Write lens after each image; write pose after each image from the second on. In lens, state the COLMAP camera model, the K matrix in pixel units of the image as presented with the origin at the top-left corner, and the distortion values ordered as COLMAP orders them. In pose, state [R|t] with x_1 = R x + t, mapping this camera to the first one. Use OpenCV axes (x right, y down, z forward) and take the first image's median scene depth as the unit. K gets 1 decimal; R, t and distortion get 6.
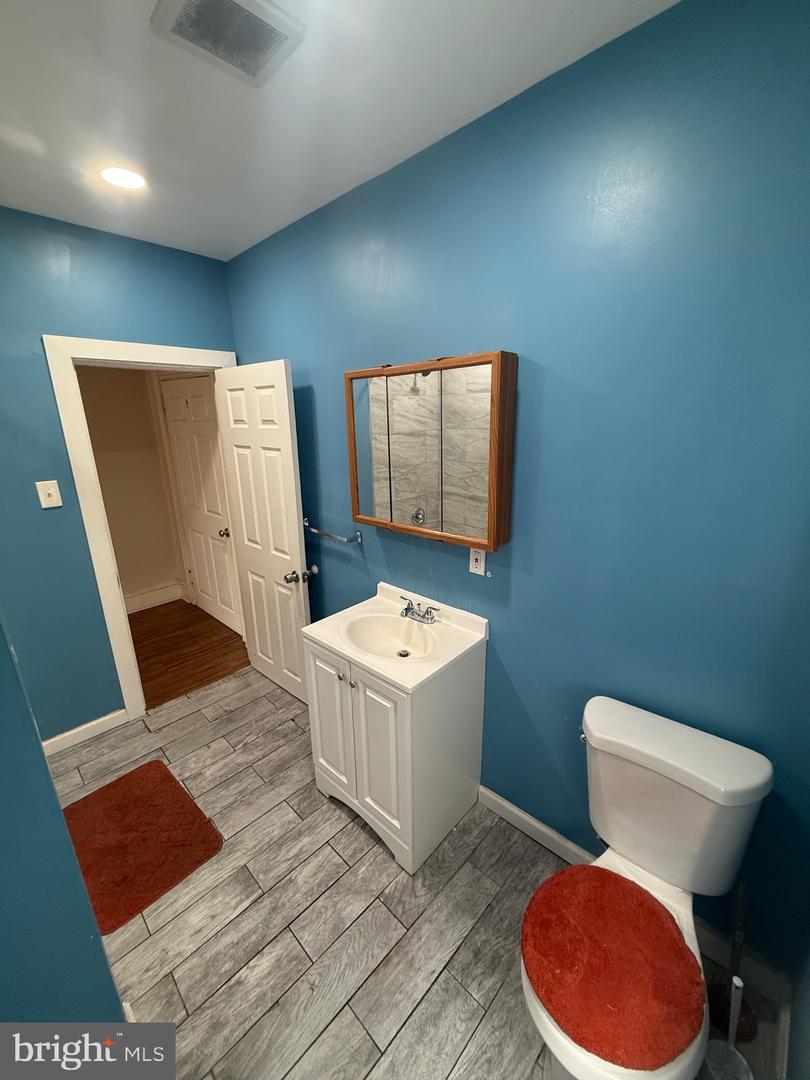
lens RADIAL K [[427.8, 0, 403.3], [0, 427.8, 535.0], [0, 0, 1]] dist [-0.000576, -0.000064]
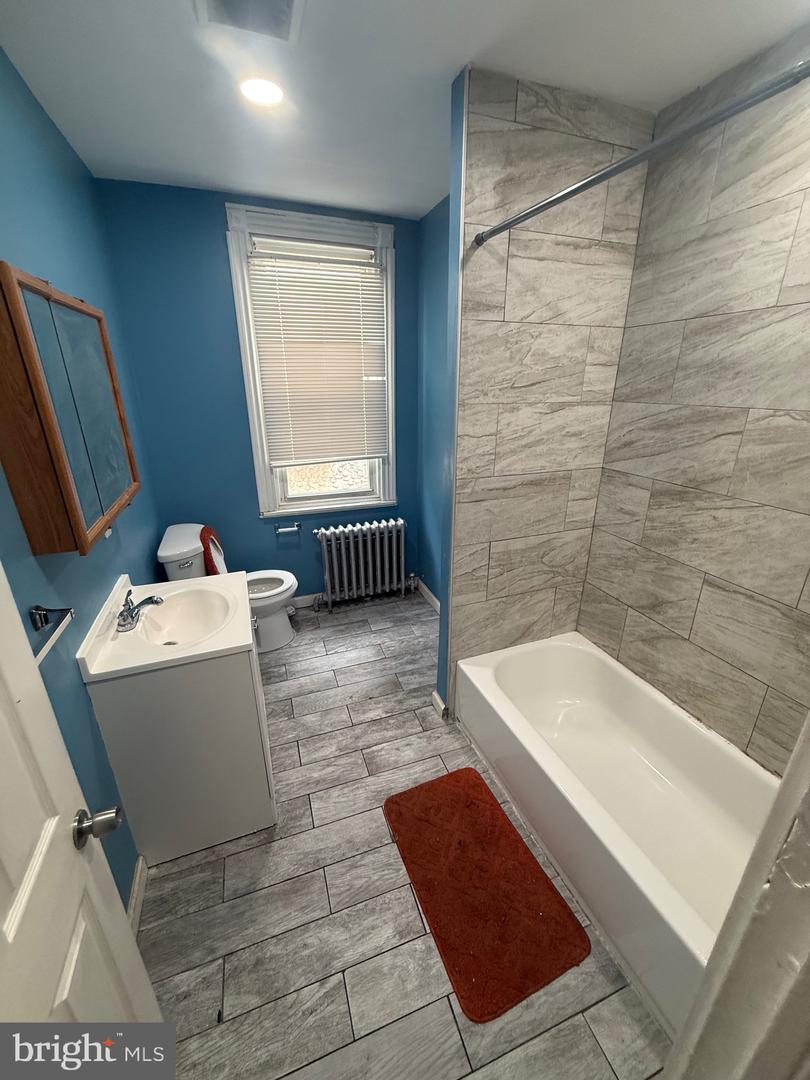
lens RADIAL K [[427.8, 0, 403.3], [0, 427.8, 535.0], [0, 0, 1]] dist [-0.000576, -0.000064]
pose [[-0.893971, -0.139428, 0.425882, -0.870246], [0.133567, 0.824266, 0.550224, -0.373414], [-0.427756, 0.548768, -0.718247, 1.471143]]
